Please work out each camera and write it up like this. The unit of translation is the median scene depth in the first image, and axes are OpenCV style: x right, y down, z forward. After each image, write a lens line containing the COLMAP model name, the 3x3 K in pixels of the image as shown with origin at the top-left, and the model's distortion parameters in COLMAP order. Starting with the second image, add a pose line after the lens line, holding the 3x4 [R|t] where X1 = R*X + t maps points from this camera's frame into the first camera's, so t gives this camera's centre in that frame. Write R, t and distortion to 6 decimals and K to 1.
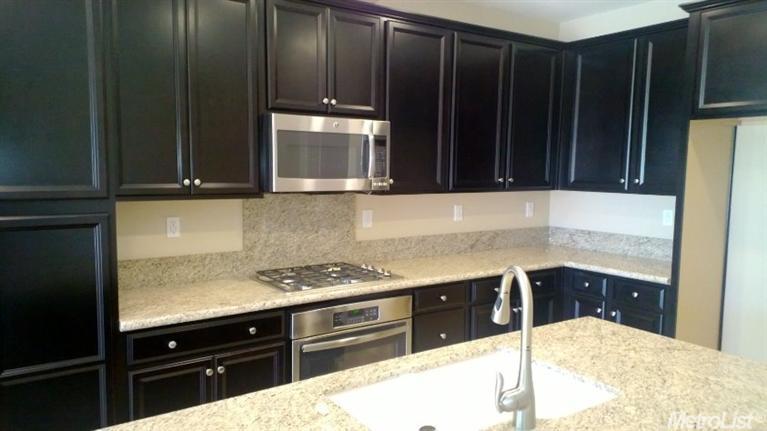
lens RADIAL K [[579.9, 0, 375.2], [0, 579.9, 217.8], [0, 0, 1]] dist [0.088083, -0.084850]
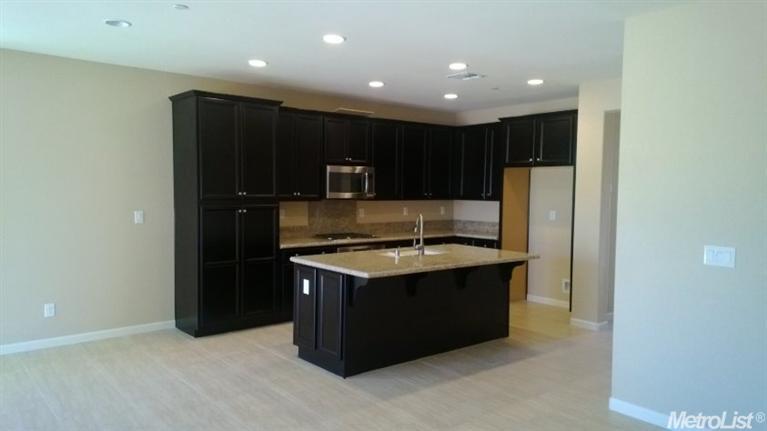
lens RADIAL K [[579.9, 0, 375.2], [0, 579.9, 217.8], [0, 0, 1]] dist [0.088083, -0.084850]
pose [[0.996357, -0.002418, 0.085246, -0.154423], [0.005377, 0.999391, -0.034490, 0.098358], [-0.085110, 0.034823, 0.995763, -1.144315]]
